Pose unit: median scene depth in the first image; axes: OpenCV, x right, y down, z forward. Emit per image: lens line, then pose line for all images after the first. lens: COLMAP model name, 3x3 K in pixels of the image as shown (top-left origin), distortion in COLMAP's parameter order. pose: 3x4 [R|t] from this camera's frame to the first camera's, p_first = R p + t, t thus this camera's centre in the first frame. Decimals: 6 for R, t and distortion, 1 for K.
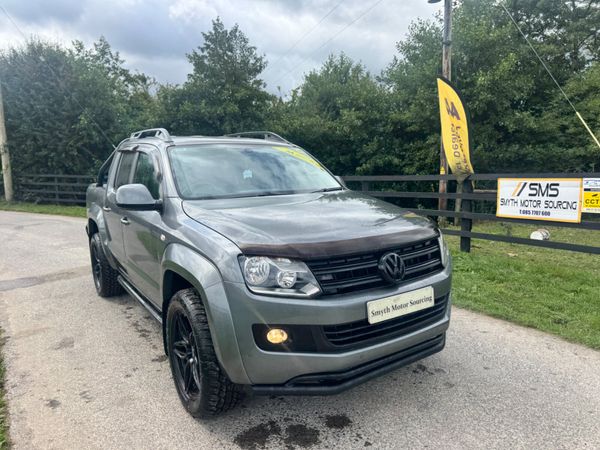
lens RADIAL K [[428.1, 0, 293.9], [0, 428.1, 233.8], [0, 0, 1]] dist [0.028769, -0.030885]
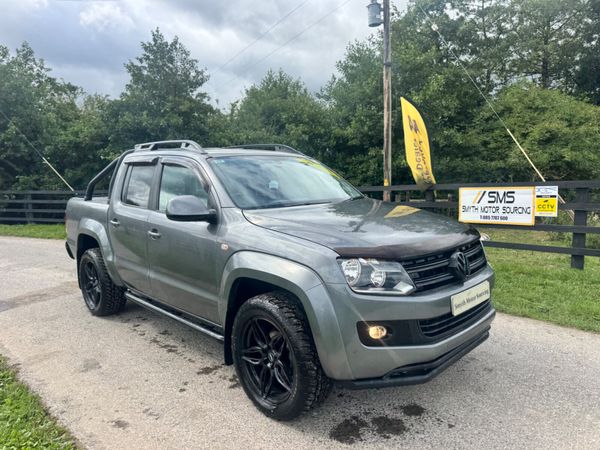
lens RADIAL K [[428.1, 0, 293.9], [0, 428.1, 233.8], [0, 0, 1]] dist [0.028769, -0.030885]
pose [[0.983901, -0.029716, 0.176228, -0.133569], [0.035039, 0.999017, -0.027168, 0.004316], [-0.175248, 0.032906, 0.983974, -0.009931]]
